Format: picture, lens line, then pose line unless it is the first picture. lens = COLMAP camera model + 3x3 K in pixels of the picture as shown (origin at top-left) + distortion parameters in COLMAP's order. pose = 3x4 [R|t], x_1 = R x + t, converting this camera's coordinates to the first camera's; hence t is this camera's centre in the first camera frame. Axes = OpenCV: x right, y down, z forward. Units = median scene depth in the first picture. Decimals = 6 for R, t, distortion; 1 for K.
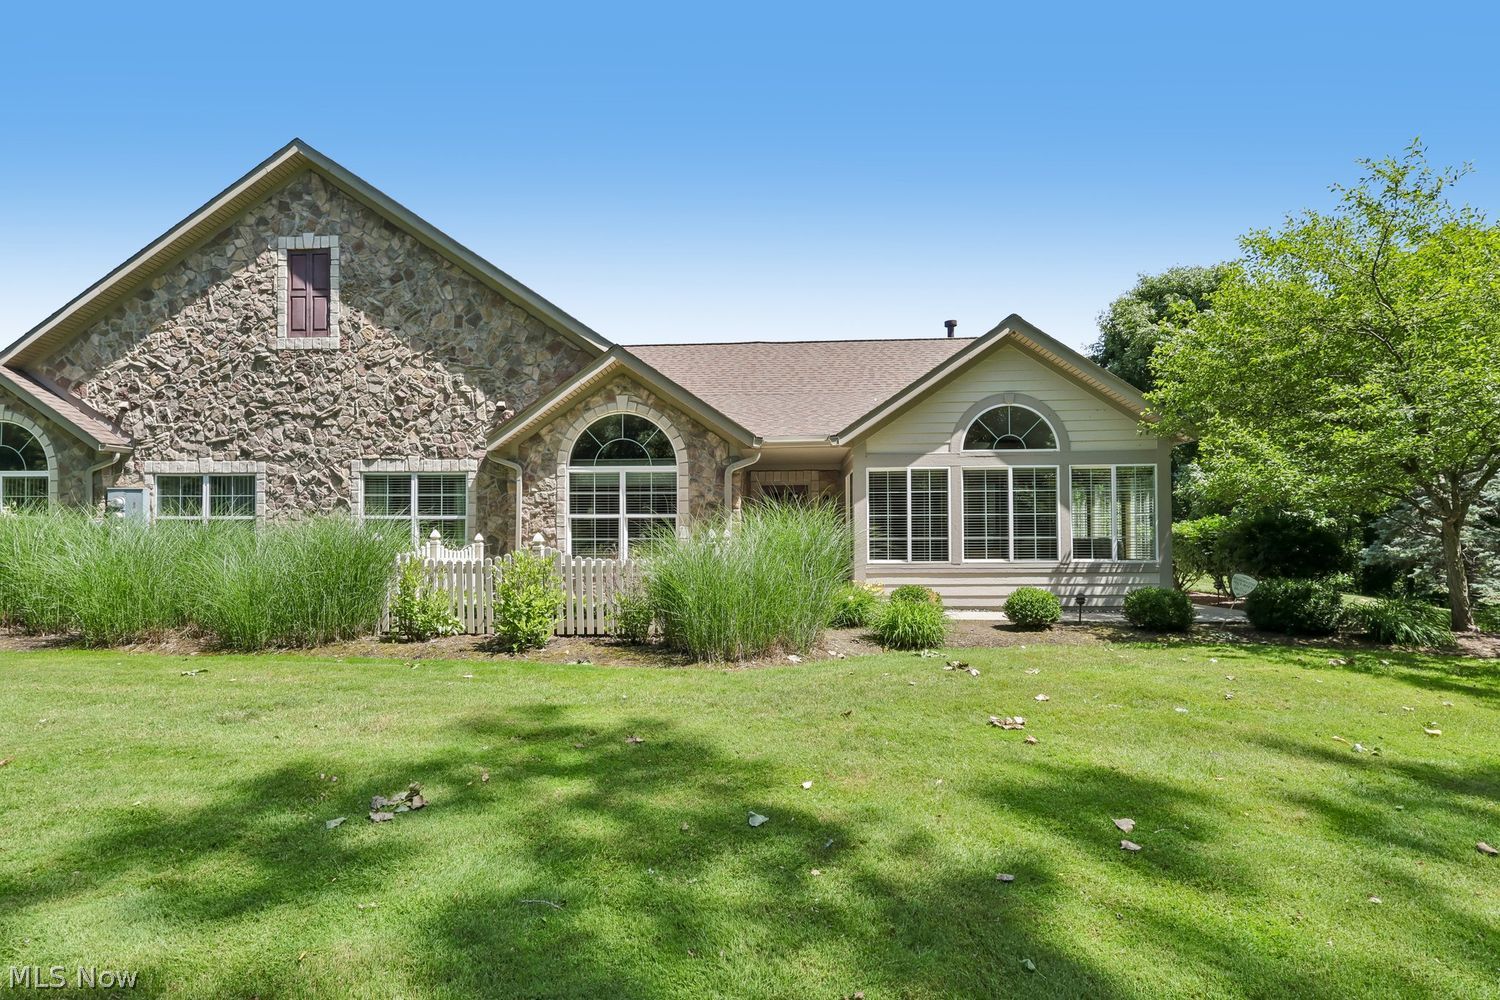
lens RADIAL K [[710.3, 0, 751.3], [0, 710.3, 520.7], [0, 0, 1]] dist [0.000757, -0.000339]
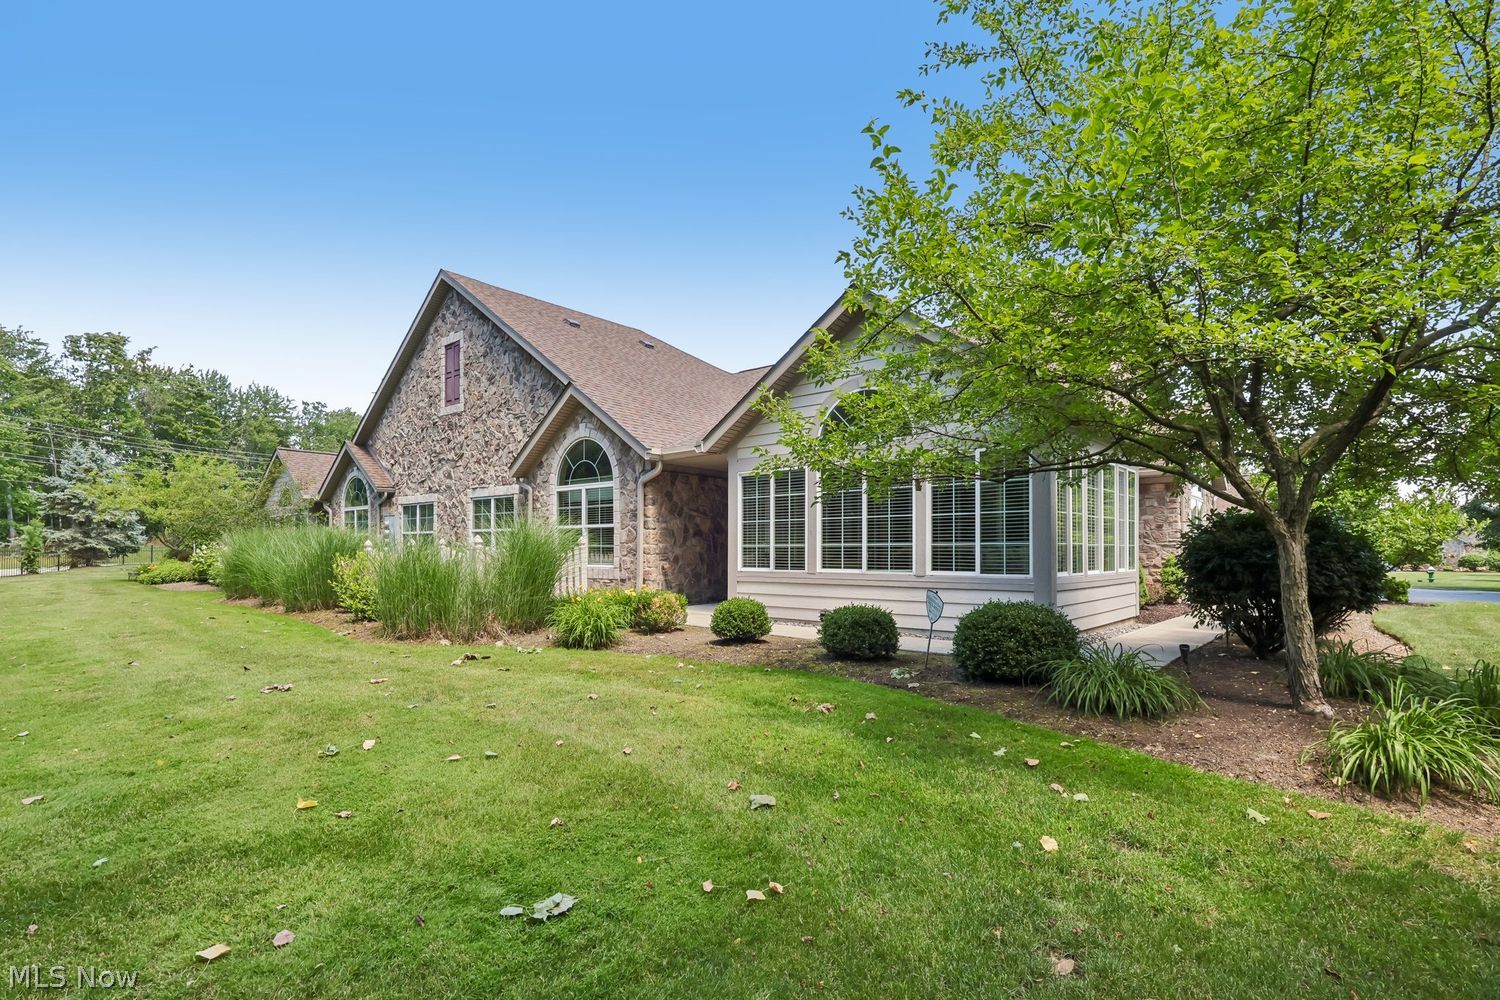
lens RADIAL K [[710.3, 0, 757.5], [0, 710.3, 516.1], [0, 0, 1]] dist [0.000757, -0.000339]
pose [[0.800906, -0.026347, -0.598210, 0.722350], [0.016702, 0.999626, -0.021665, 0.006199], [0.598557, 0.007361, 0.801046, 0.227715]]
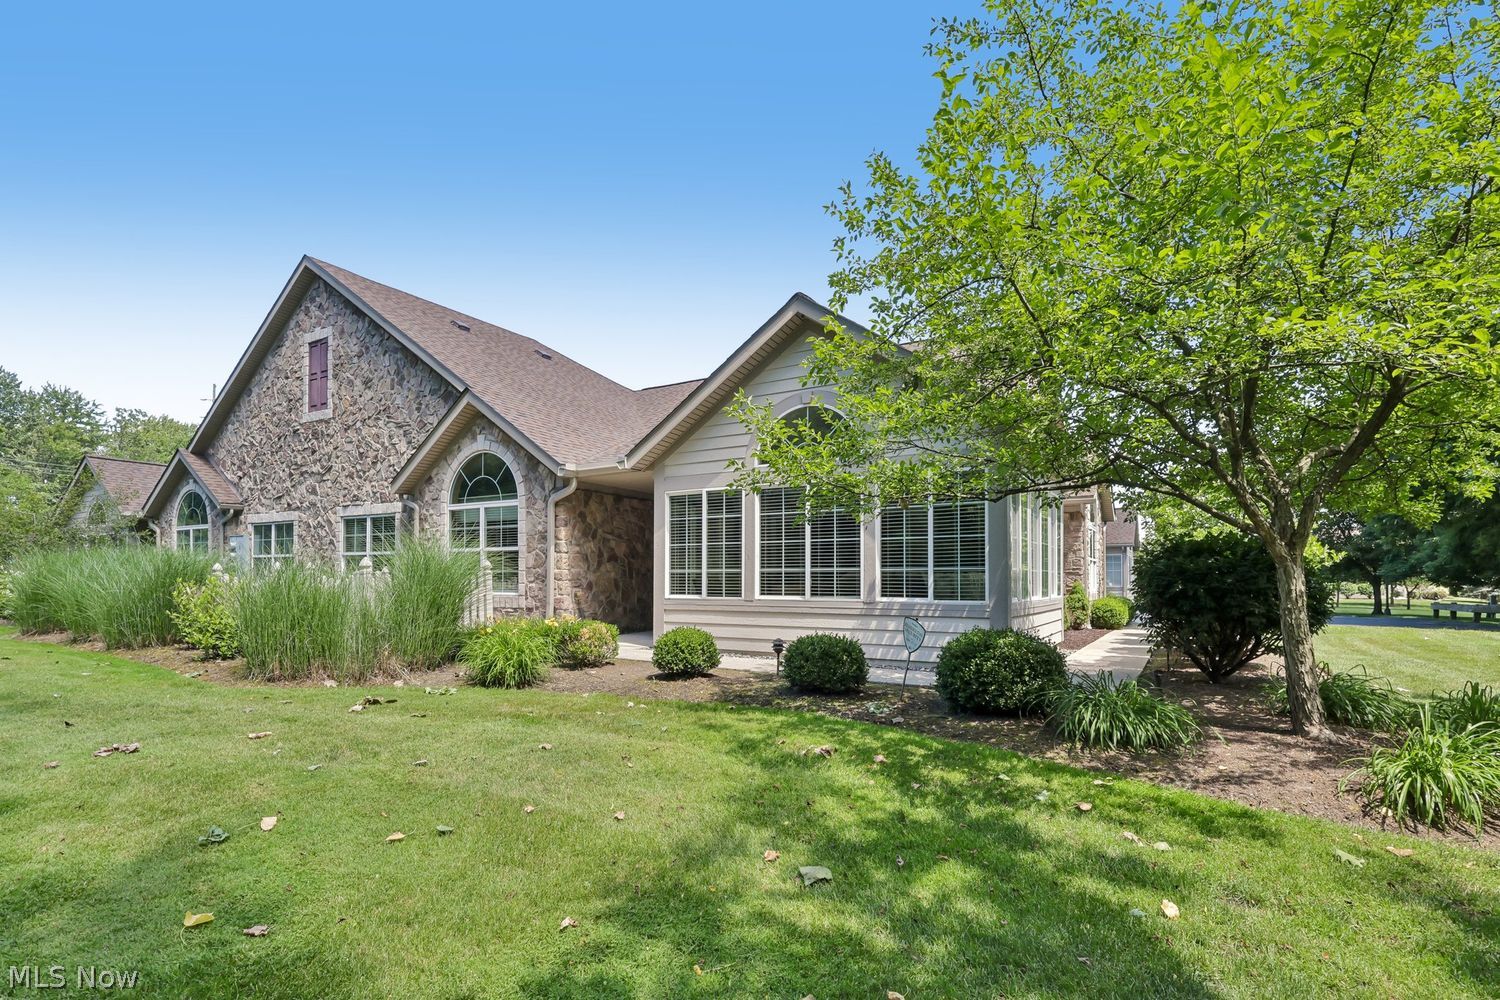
lens RADIAL K [[710.3, 0, 751.3], [0, 710.3, 551.0], [0, 0, 1]] dist [0.000757, -0.000339]
pose [[0.888663, -0.013903, -0.458350, 0.633908], [0.010693, 0.999897, -0.009597, 0.009576], [0.458436, 0.003627, 0.888720, 0.239723]]
